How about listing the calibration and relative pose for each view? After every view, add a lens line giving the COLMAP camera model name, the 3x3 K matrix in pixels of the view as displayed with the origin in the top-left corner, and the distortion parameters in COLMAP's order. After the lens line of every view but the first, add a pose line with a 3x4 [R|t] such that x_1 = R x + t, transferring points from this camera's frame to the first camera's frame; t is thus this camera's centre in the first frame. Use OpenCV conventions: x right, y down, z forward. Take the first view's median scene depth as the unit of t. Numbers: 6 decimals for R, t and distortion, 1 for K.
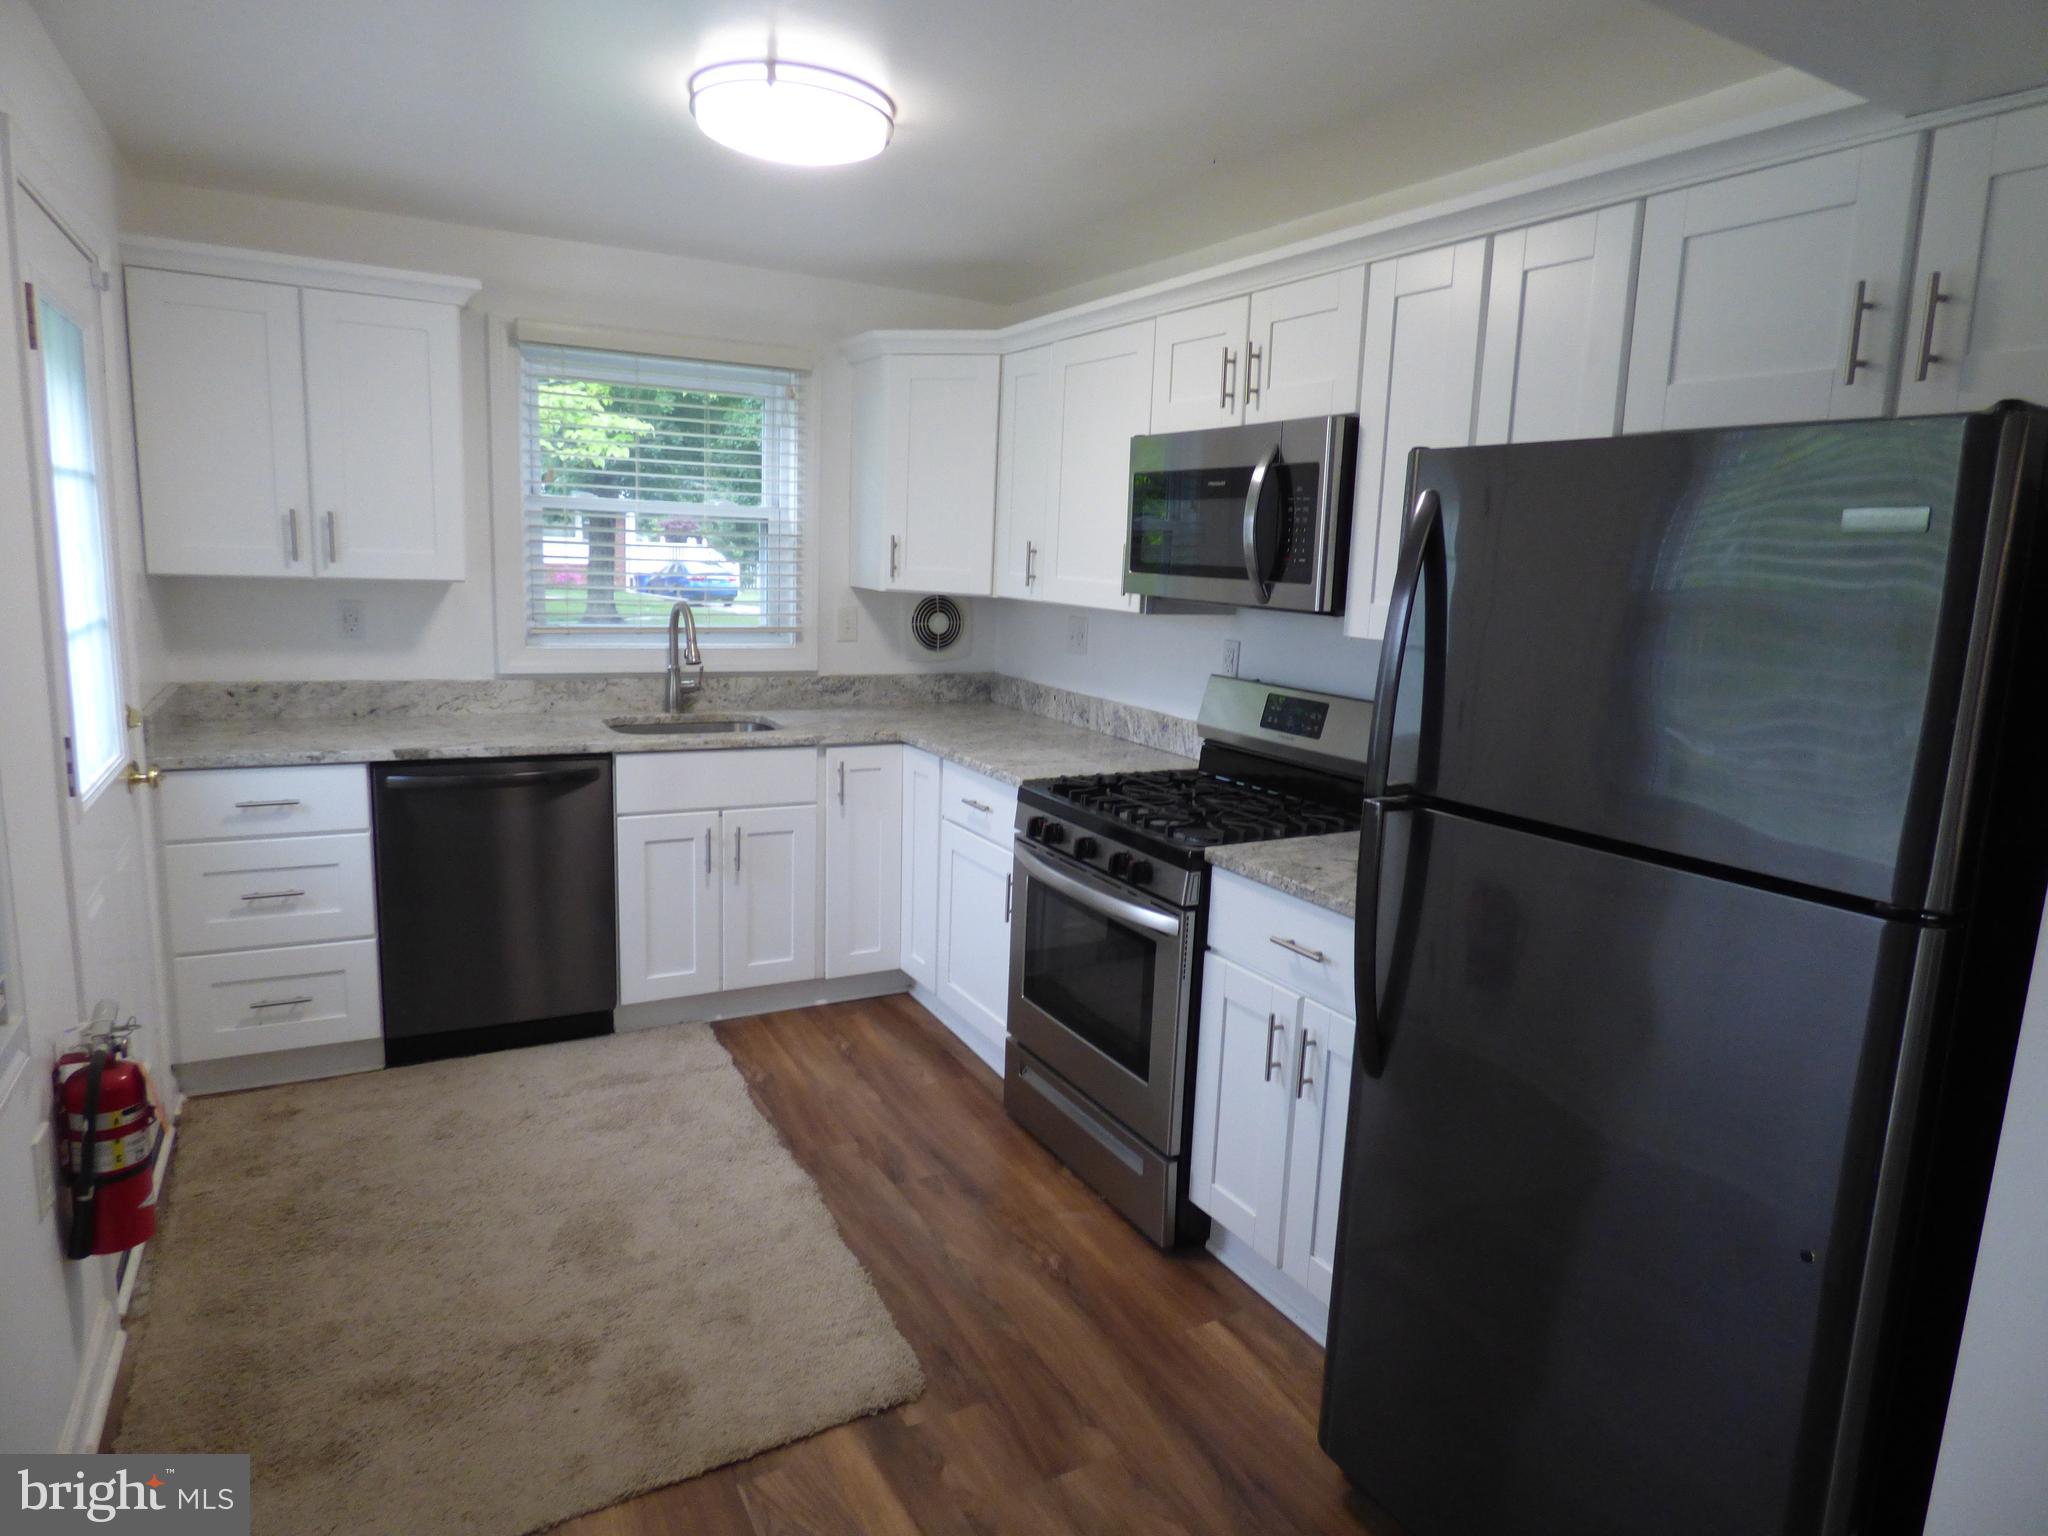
lens RADIAL K [[1224.9, 0, 1024.0], [0, 1224.9, 768.0], [0, 0, 1]] dist [-0.000229, 0.003772]
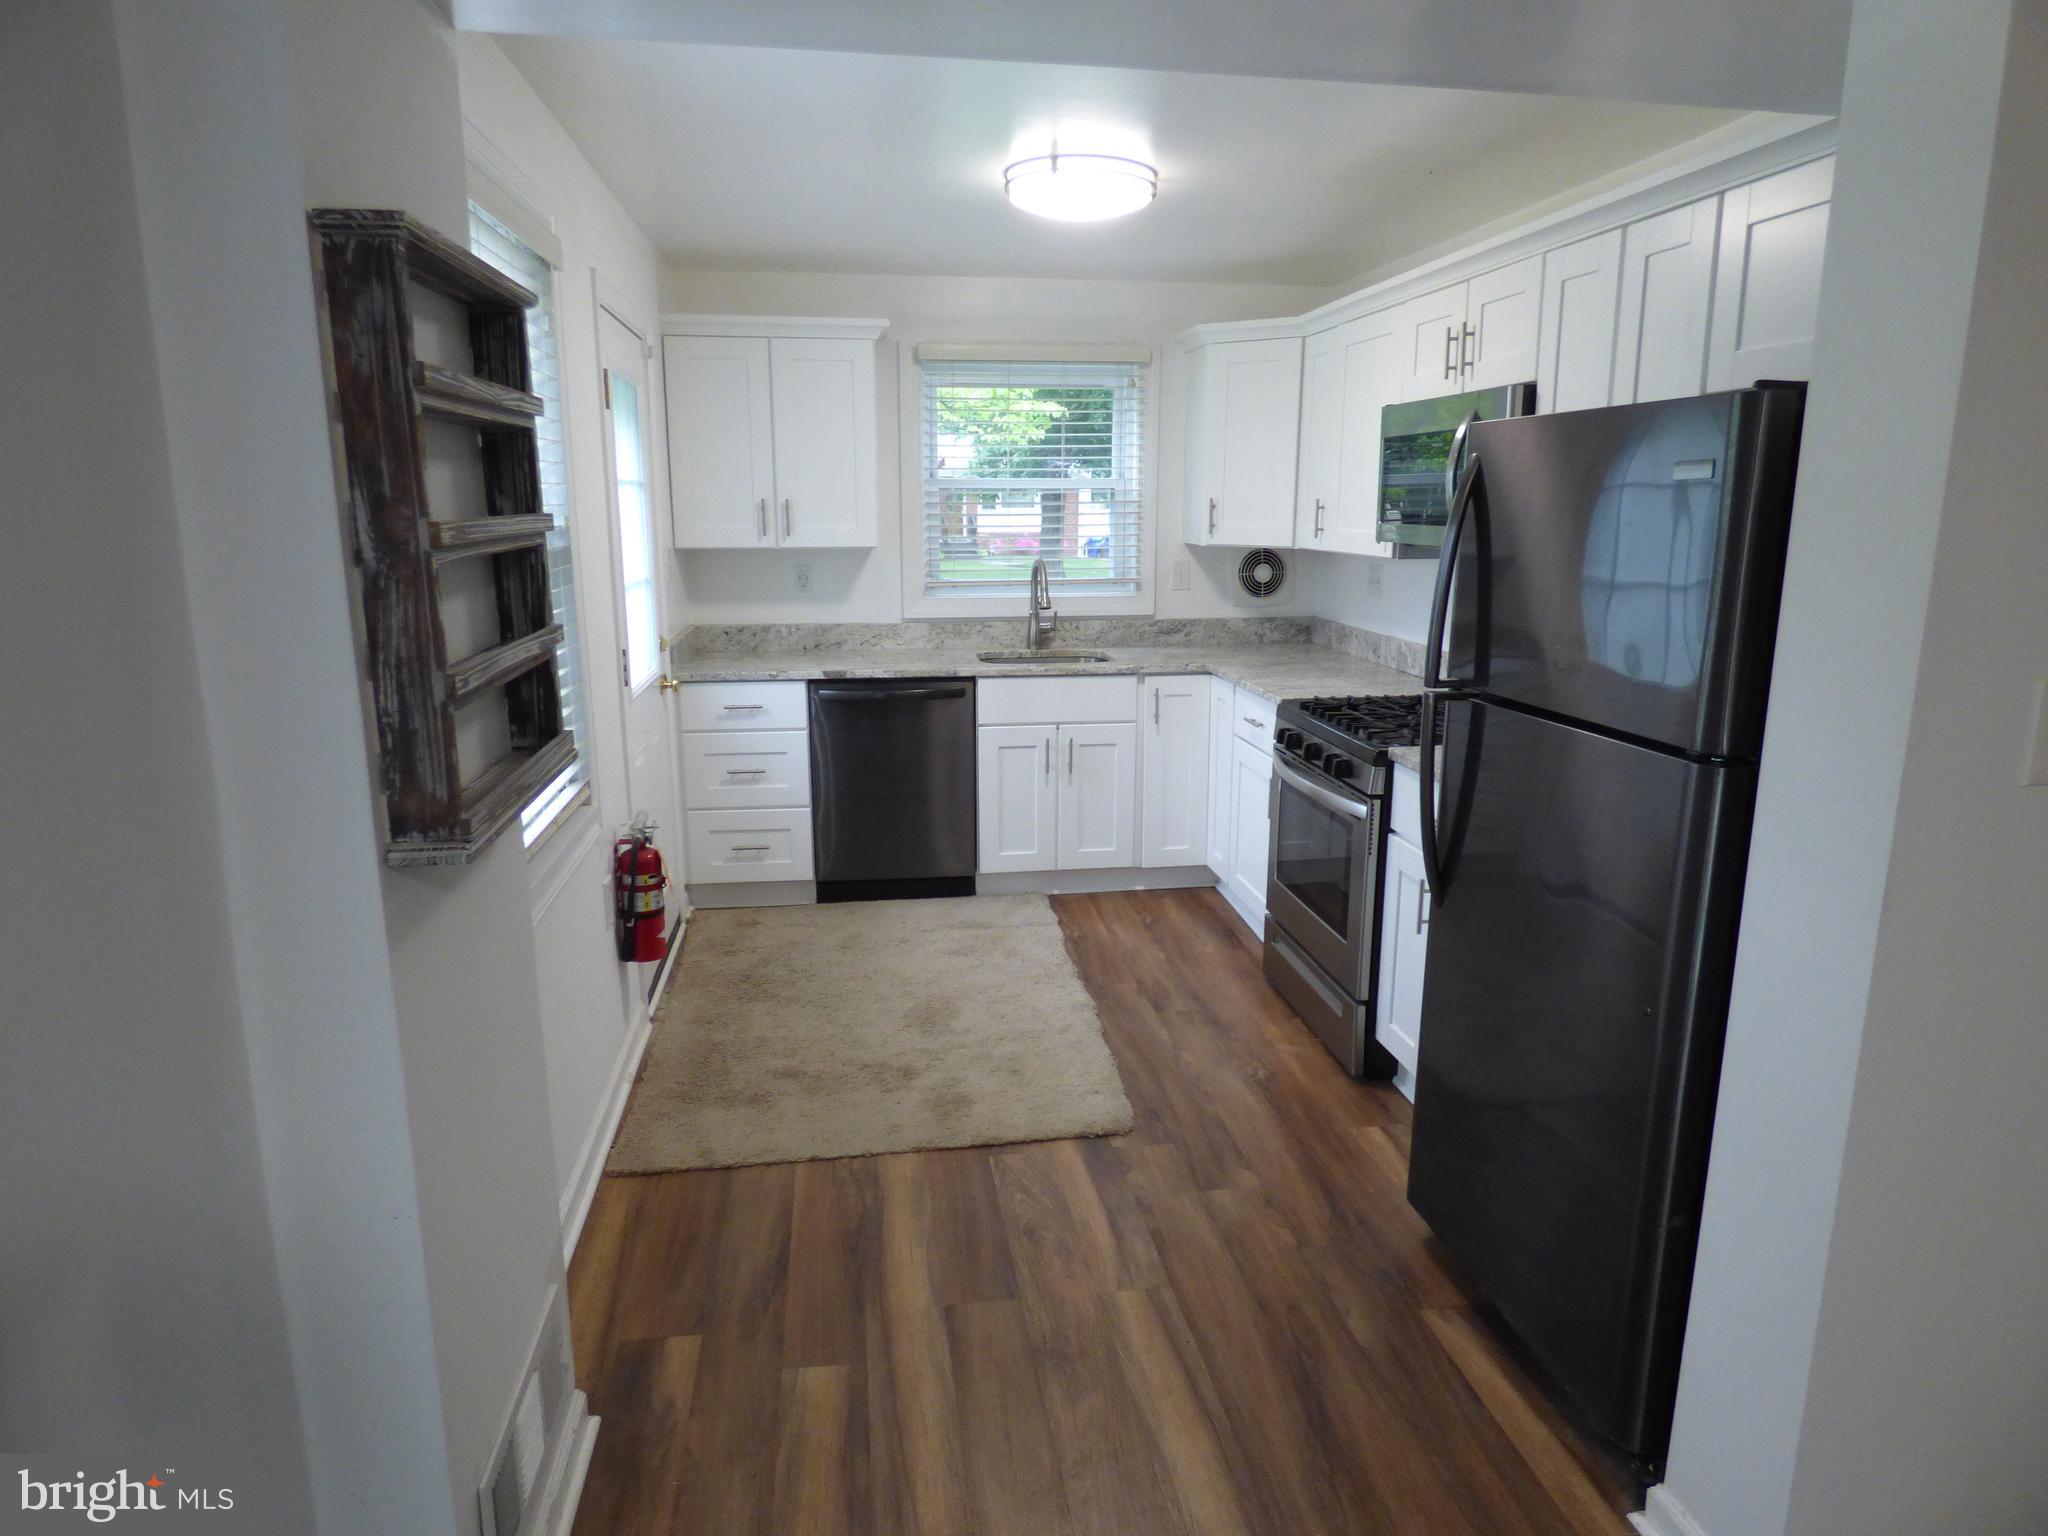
lens RADIAL K [[1224.9, 0, 1024.0], [0, 1224.9, 768.0], [0, 0, 1]] dist [-0.000229, 0.003772]
pose [[0.935354, 0.035117, -0.351965, 0.193229], [-0.023162, 0.999005, 0.038120, 0.037137], [0.352954, -0.027503, 0.935237, -0.222696]]
